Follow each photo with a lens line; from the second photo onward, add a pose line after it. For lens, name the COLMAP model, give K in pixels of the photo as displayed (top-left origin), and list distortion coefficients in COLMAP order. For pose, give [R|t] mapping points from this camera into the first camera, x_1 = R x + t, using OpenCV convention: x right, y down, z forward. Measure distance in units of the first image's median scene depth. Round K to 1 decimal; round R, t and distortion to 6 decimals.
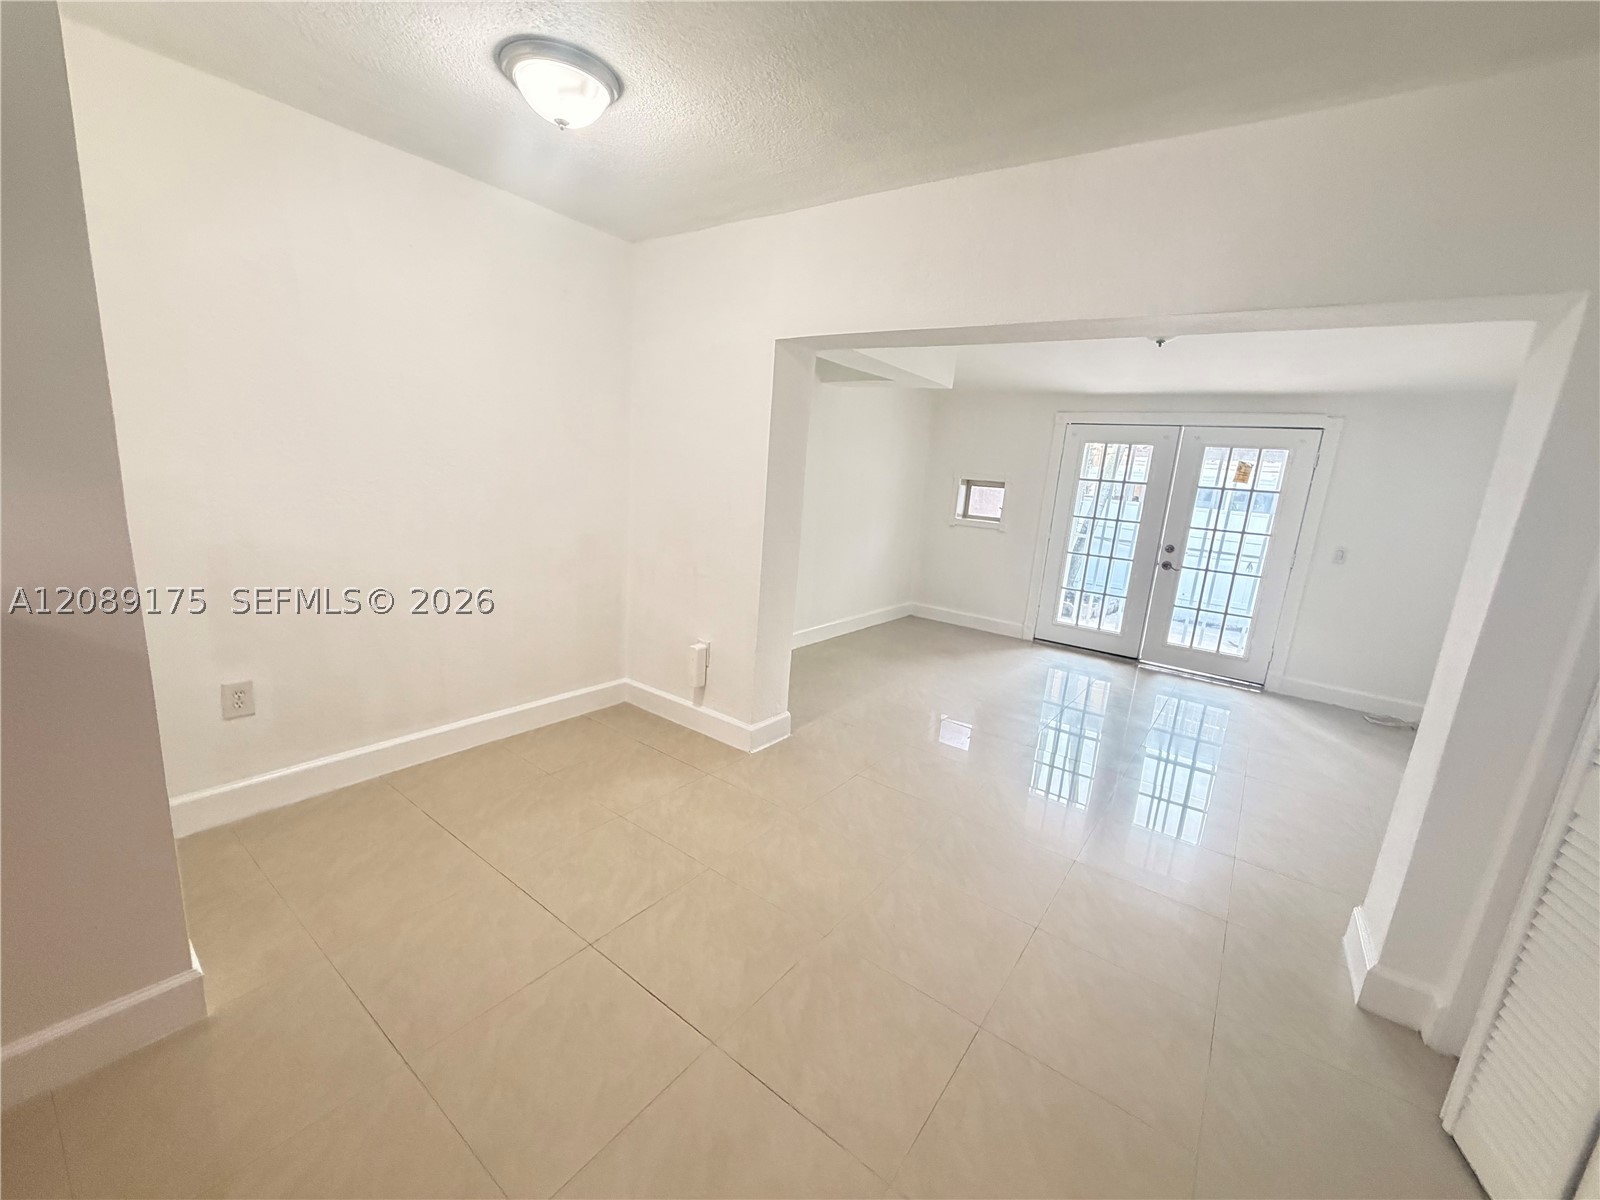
lens RADIAL K [[641.6, 0, 797.8], [0, 641.6, 602.7], [0, 0, 1]] dist [0.002098, -0.001097]
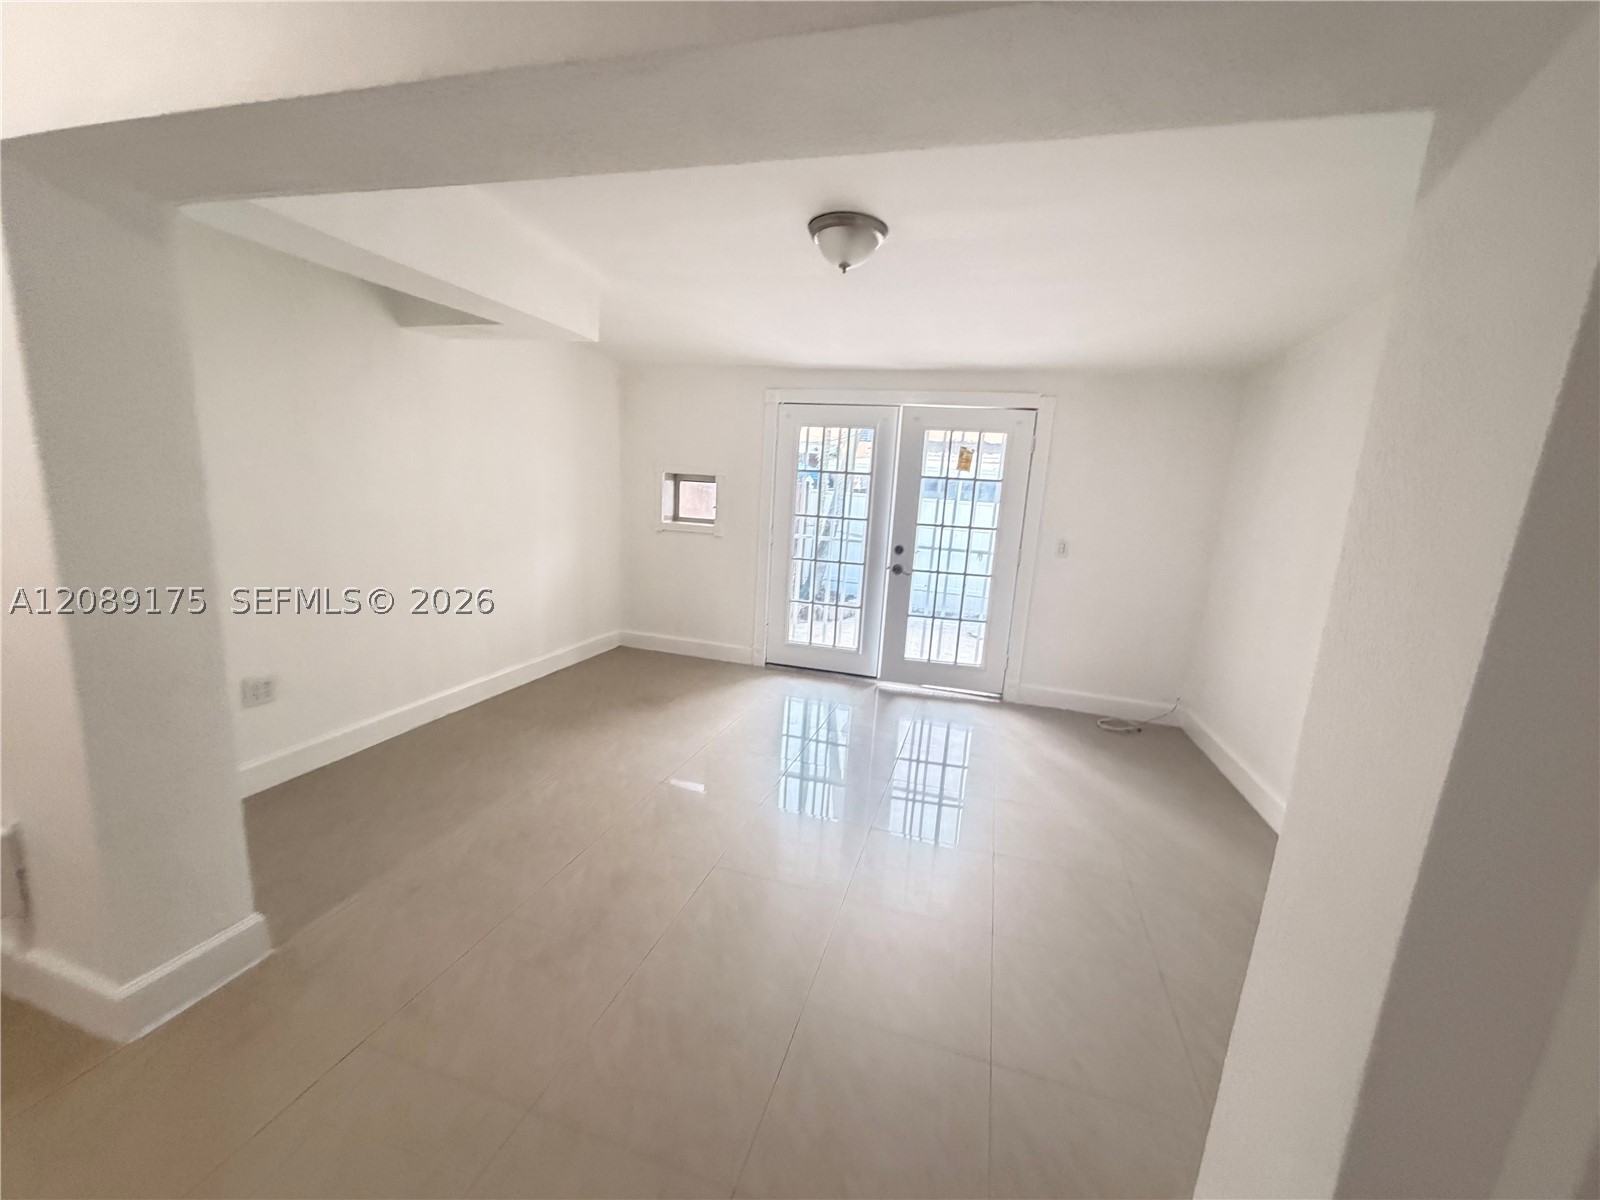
lens RADIAL K [[641.6, 0, 794.0], [0, 641.6, 606.8], [0, 0, 1]] dist [0.002098, -0.001097]
pose [[0.942763, -0.083211, 0.322914, 0.158443], [0.080456, 0.996518, 0.021897, -0.036337], [-0.323611, 0.005337, 0.946175, 0.226240]]
